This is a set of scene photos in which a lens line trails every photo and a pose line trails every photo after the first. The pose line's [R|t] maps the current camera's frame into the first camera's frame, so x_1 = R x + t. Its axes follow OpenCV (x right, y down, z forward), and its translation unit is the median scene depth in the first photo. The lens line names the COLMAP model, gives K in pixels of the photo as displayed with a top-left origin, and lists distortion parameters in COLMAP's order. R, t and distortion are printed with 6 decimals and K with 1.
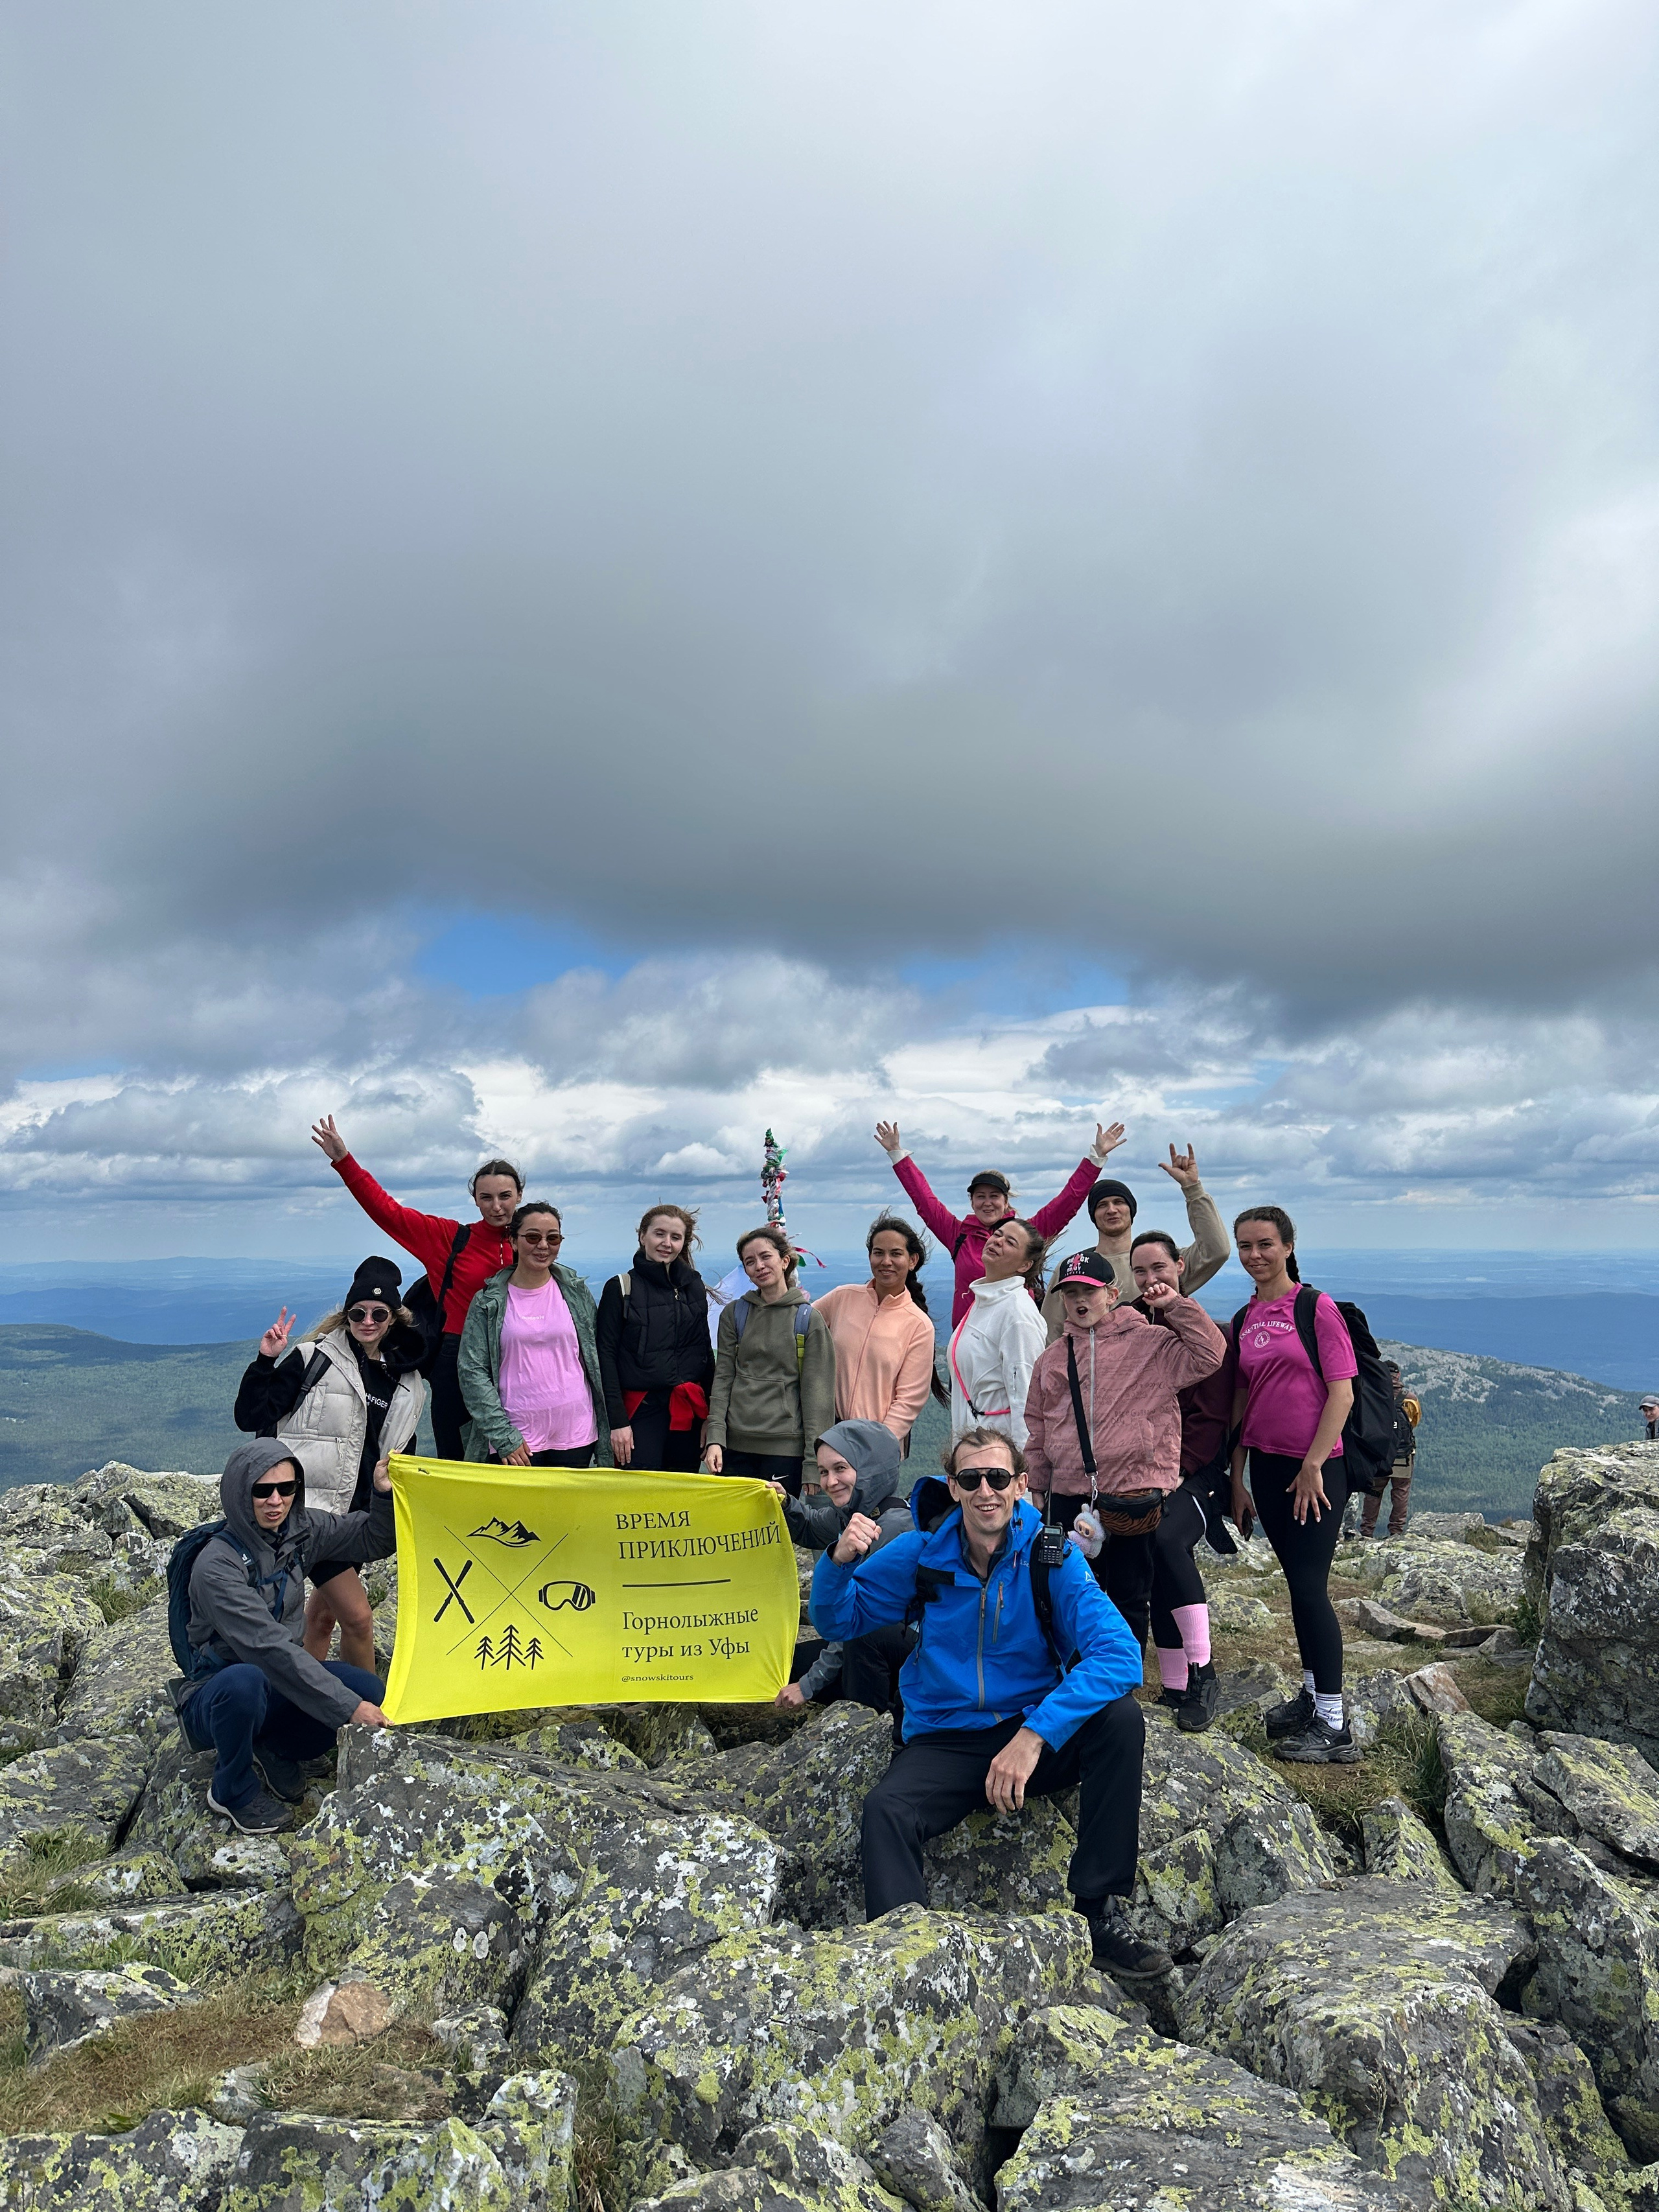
lens RADIAL K [[1536.9, 0, 814.7], [0, 1536.9, 1057.8], [0, 0, 1]] dist [-0.001802, 0.025159]
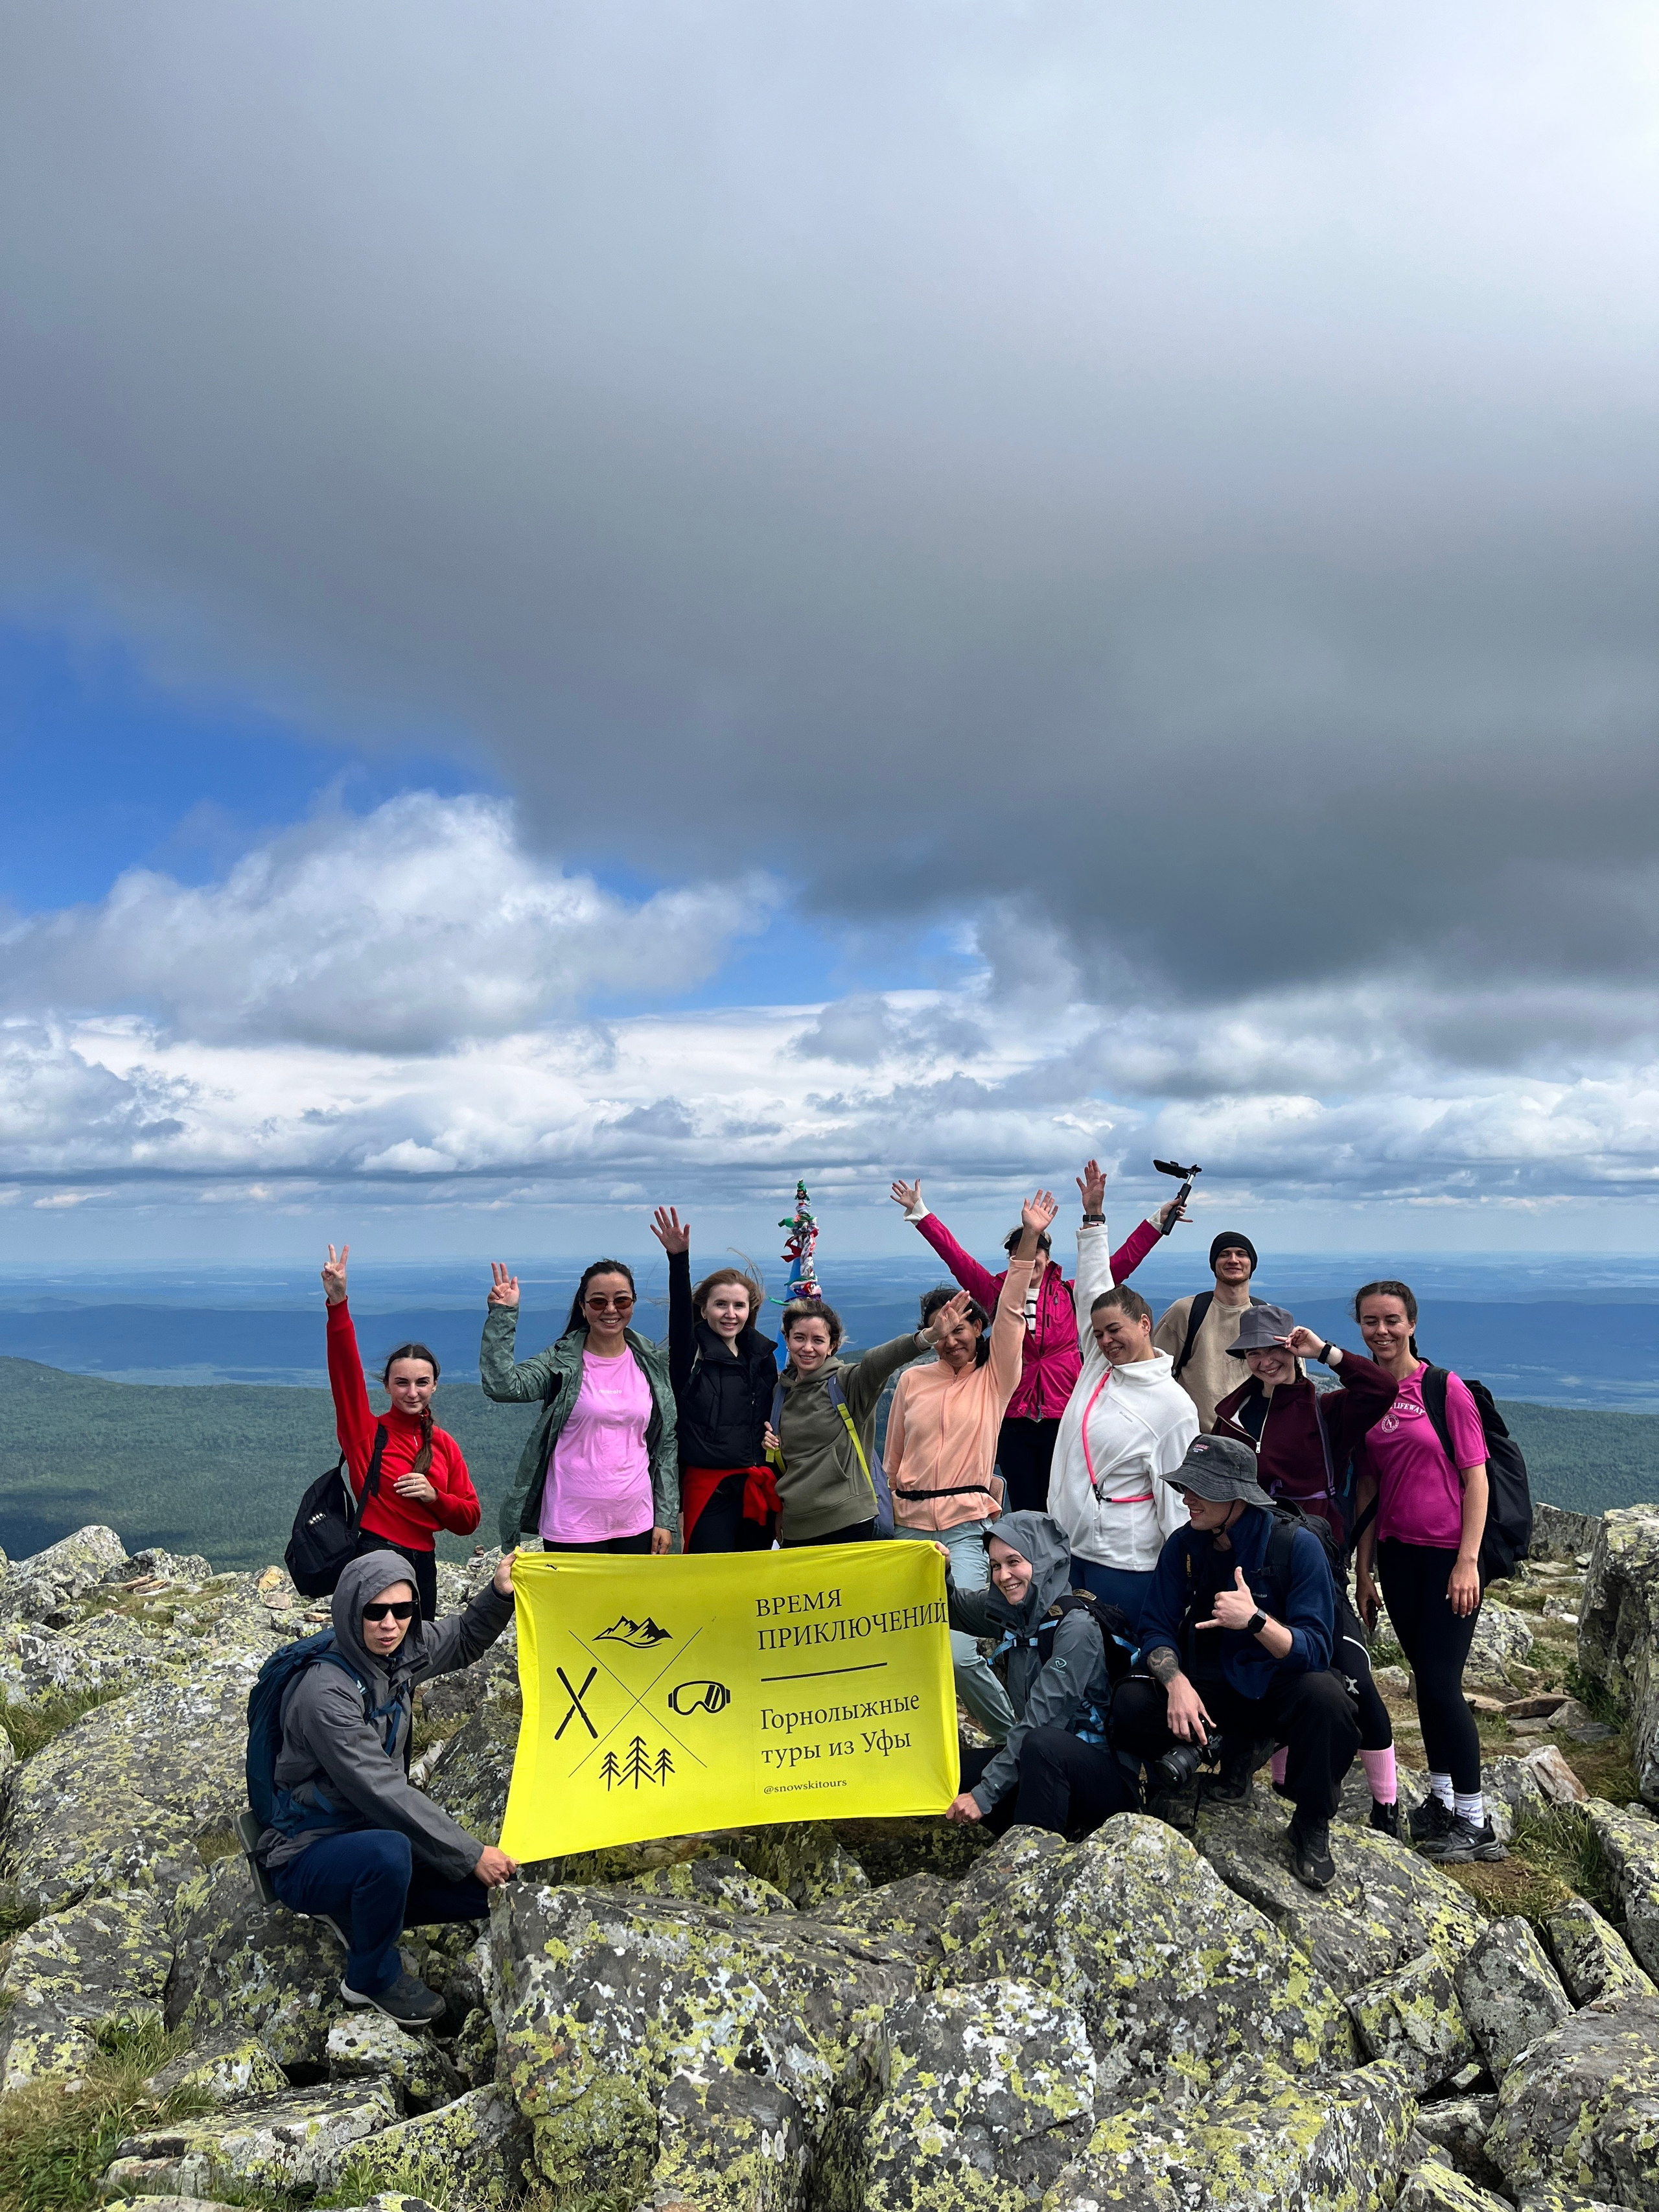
lens RADIAL K [[1656.4, 0, 760.3], [0, 1656.4, 1043.8], [0, 0, 1]] dist [0.077901, -0.092390]
pose [[0.988634, 0.021453, 0.148805, -0.317889], [-0.022701, 0.999720, 0.006693, -0.056829], [-0.148619, -0.009995, 0.988844, 0.035602]]
